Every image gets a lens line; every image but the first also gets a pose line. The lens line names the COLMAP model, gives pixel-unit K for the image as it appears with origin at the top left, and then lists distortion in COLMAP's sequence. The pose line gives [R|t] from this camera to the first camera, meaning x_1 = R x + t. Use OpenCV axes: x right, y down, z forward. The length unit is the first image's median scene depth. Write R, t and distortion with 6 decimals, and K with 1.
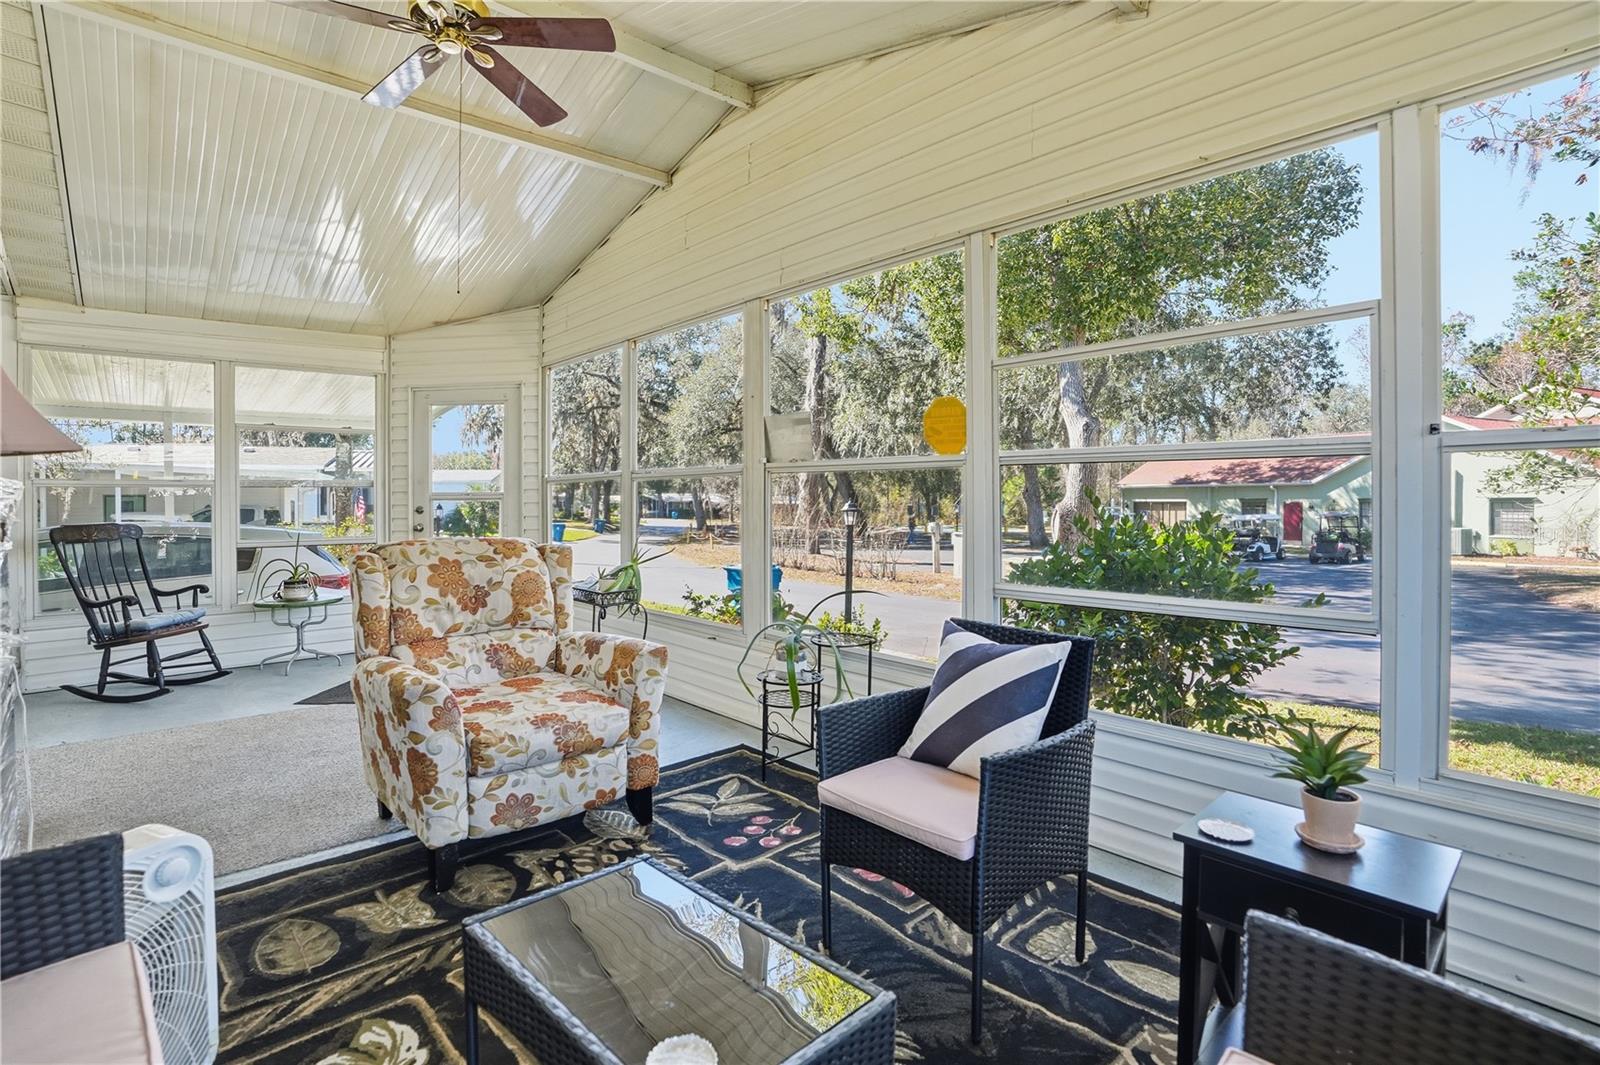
lens RADIAL K [[751.3, 0, 800.0], [0, 751.3, 532.5], [0, 0, 1]] dist [-0.083601, 0.038521]
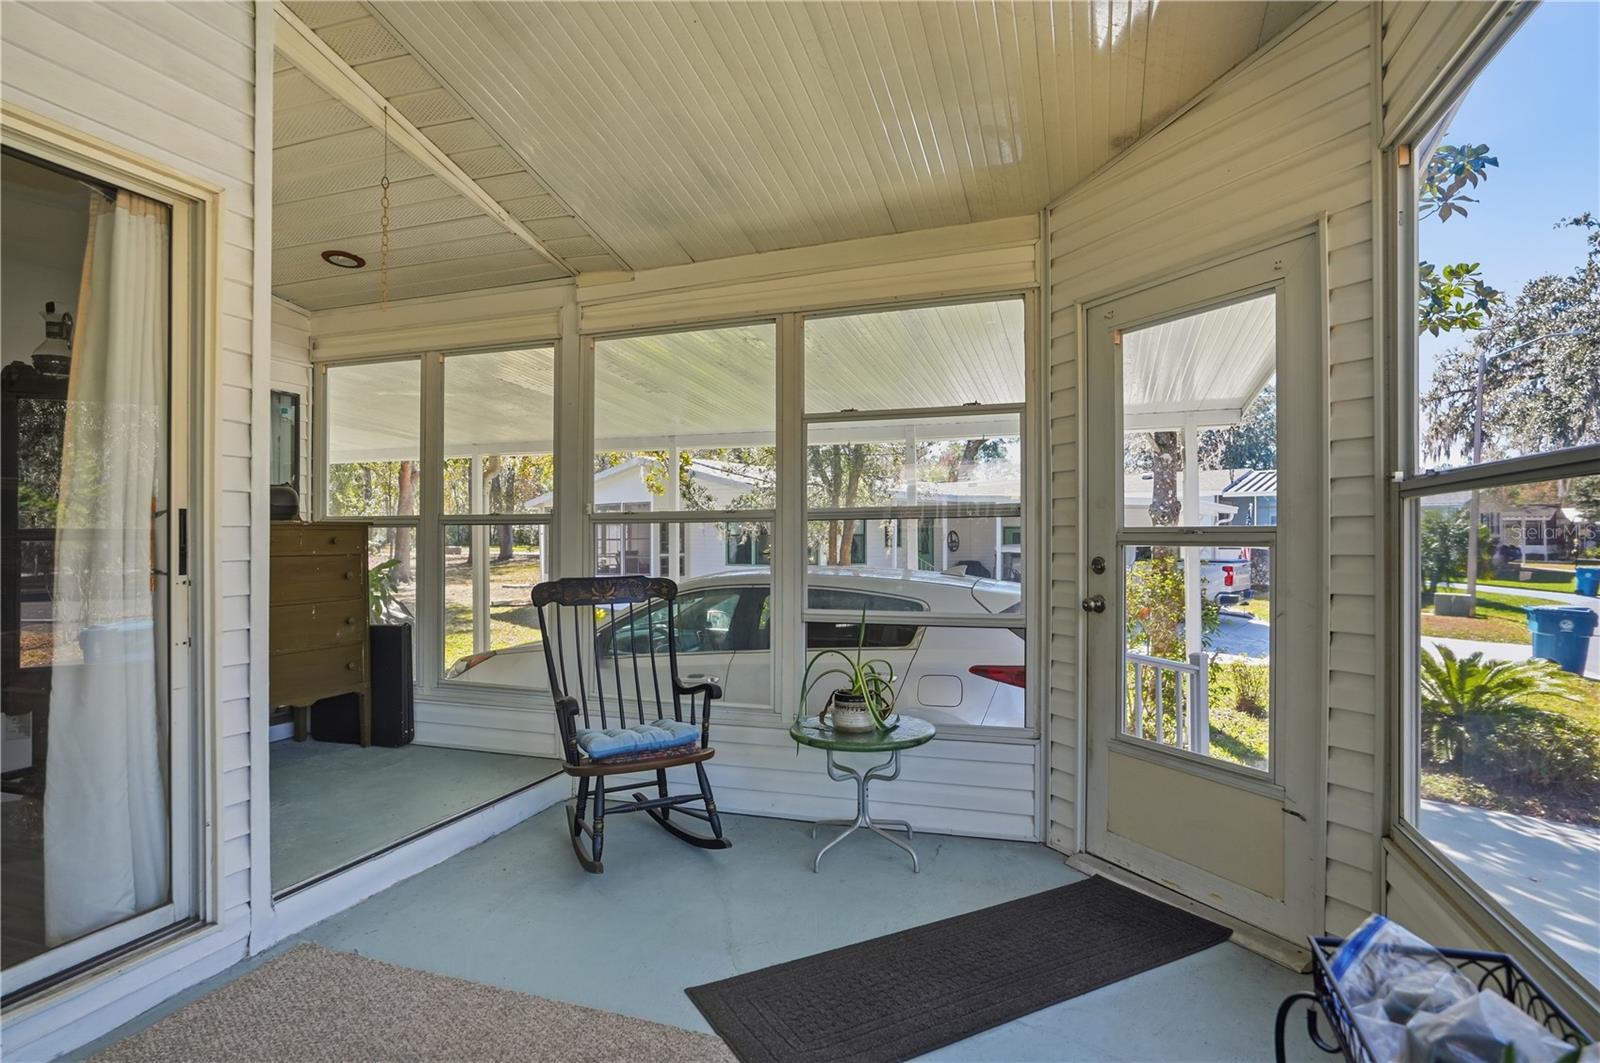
lens RADIAL K [[867.1, 0, 800.0], [0, 867.1, 531.5], [0, 0, 1]] dist [-0.021202, 0.000080]
pose [[0.485587, -0.004664, -0.874176, -0.138090], [-0.034347, 0.999112, -0.024409, -0.032818], [0.873513, 0.041878, 0.484996, 0.587925]]
